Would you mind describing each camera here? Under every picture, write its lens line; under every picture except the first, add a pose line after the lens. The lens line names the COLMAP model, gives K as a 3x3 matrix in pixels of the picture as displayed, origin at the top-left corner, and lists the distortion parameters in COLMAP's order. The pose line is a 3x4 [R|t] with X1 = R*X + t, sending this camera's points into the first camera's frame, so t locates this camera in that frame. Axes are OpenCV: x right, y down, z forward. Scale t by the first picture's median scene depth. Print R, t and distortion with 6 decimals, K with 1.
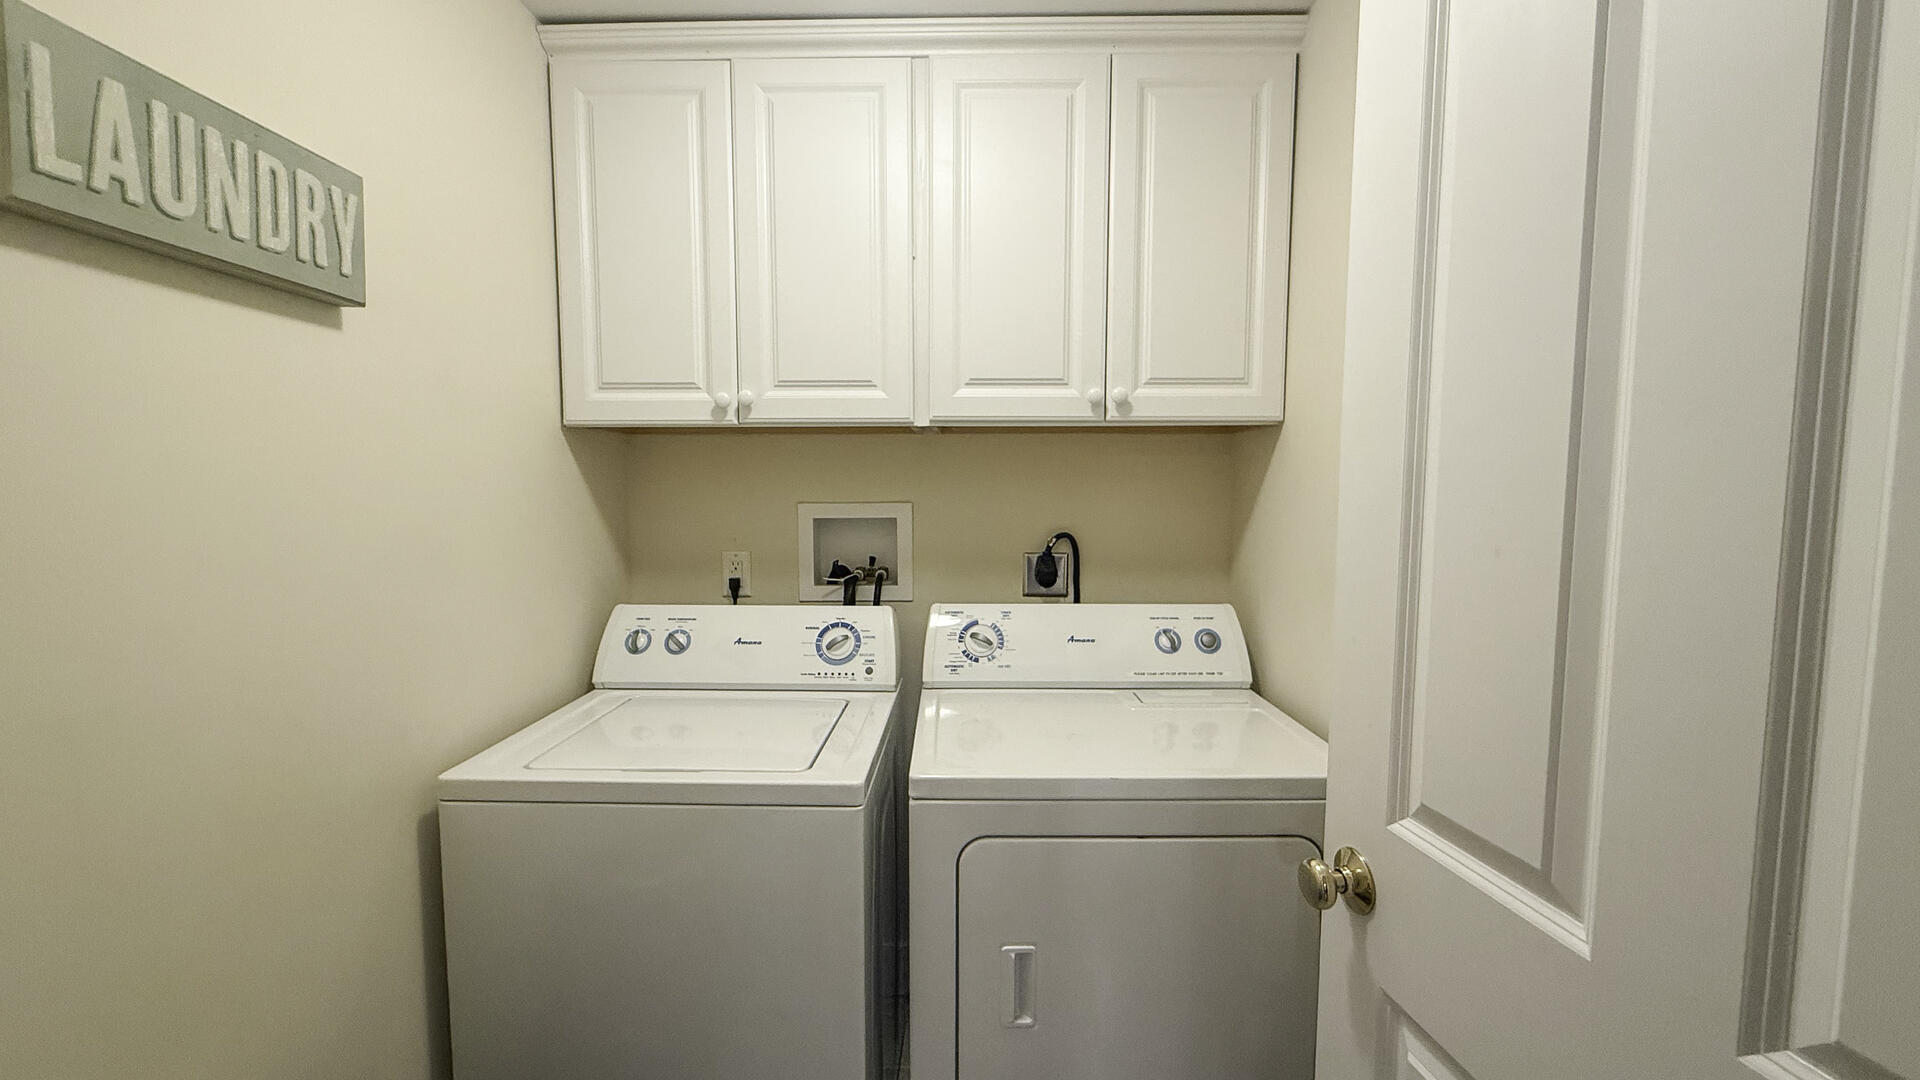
lens RADIAL K [[769.5, 0, 962.0], [0, 769.5, 539.0], [0, 0, 1]] dist [-0.002460, -0.000409]
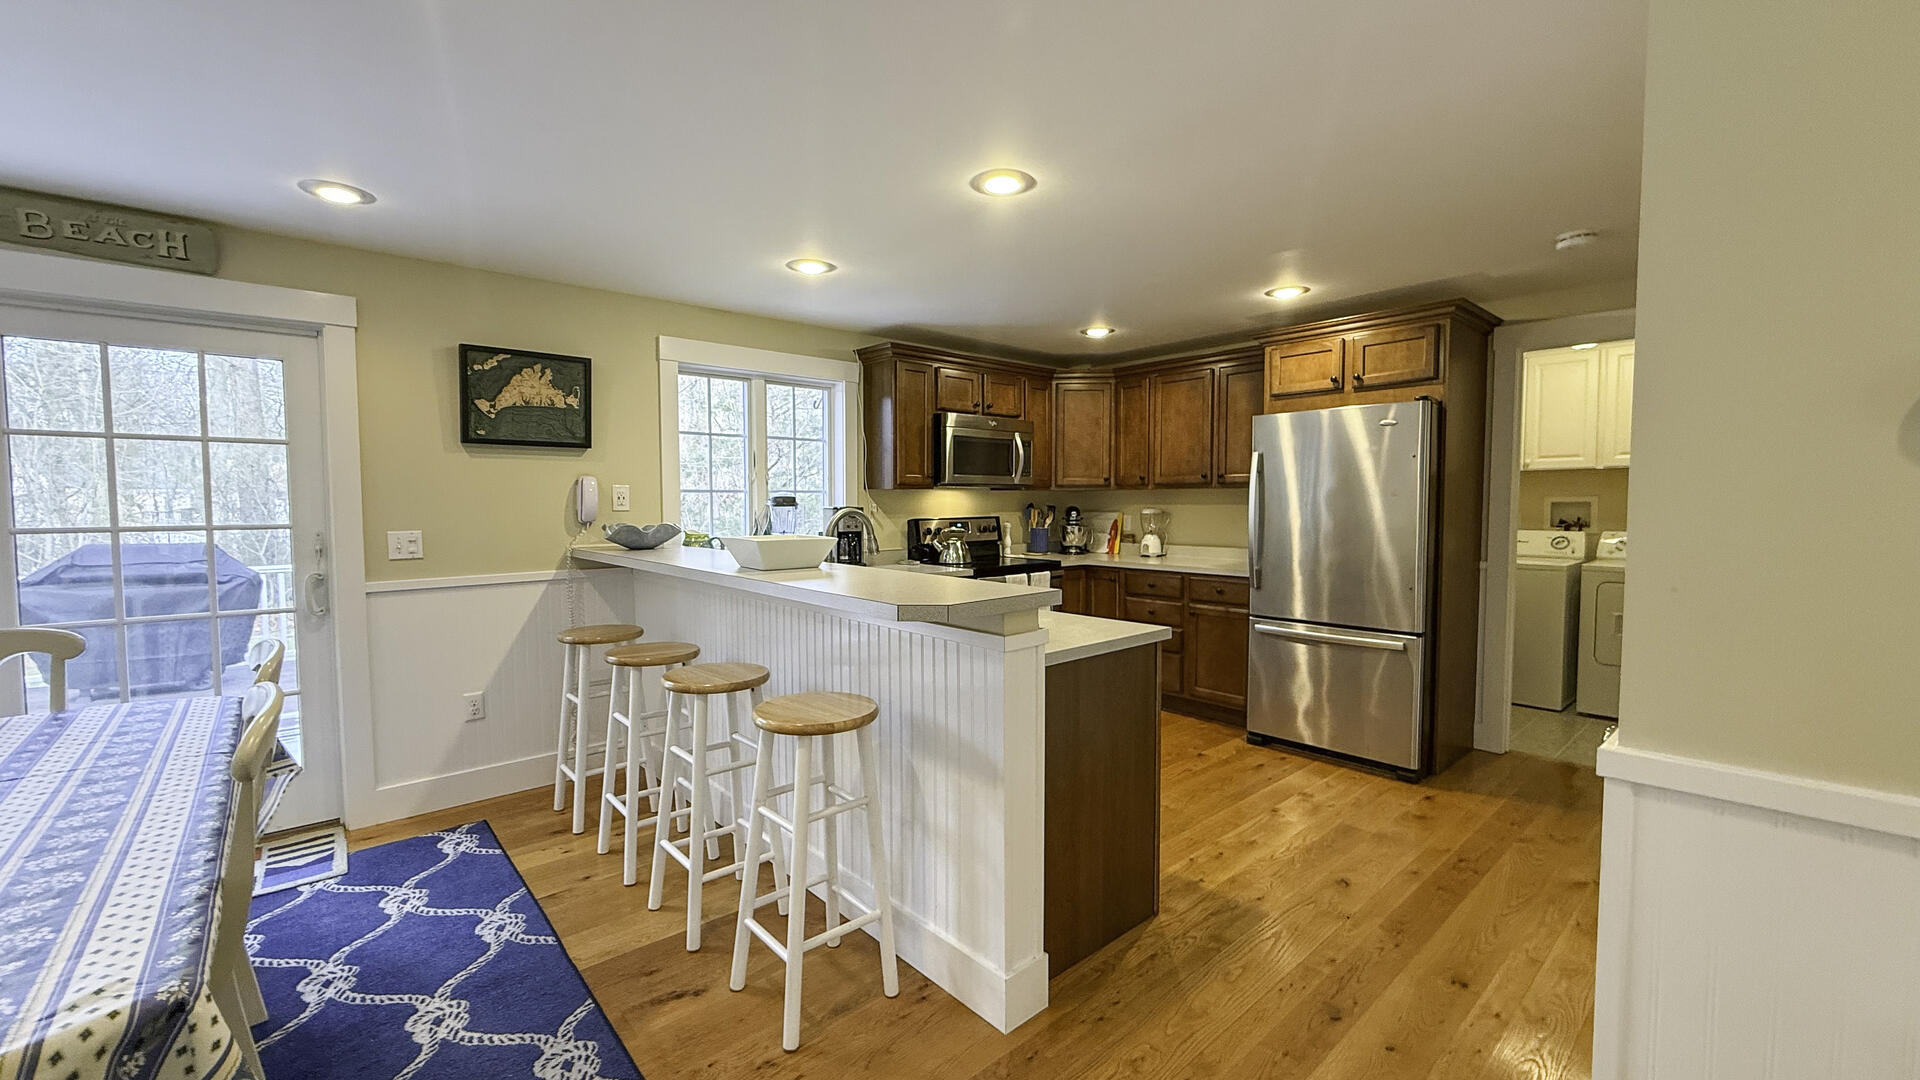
lens RADIAL K [[769.5, 0, 954.0], [0, 769.5, 541.2], [0, 0, 1]] dist [-0.002460, -0.000409]
pose [[0.676794, 0.039351, -0.735120, 0.401966], [-0.055370, 0.998463, 0.002471, 0.233921], [0.734087, 0.039031, 0.677933, -2.530579]]
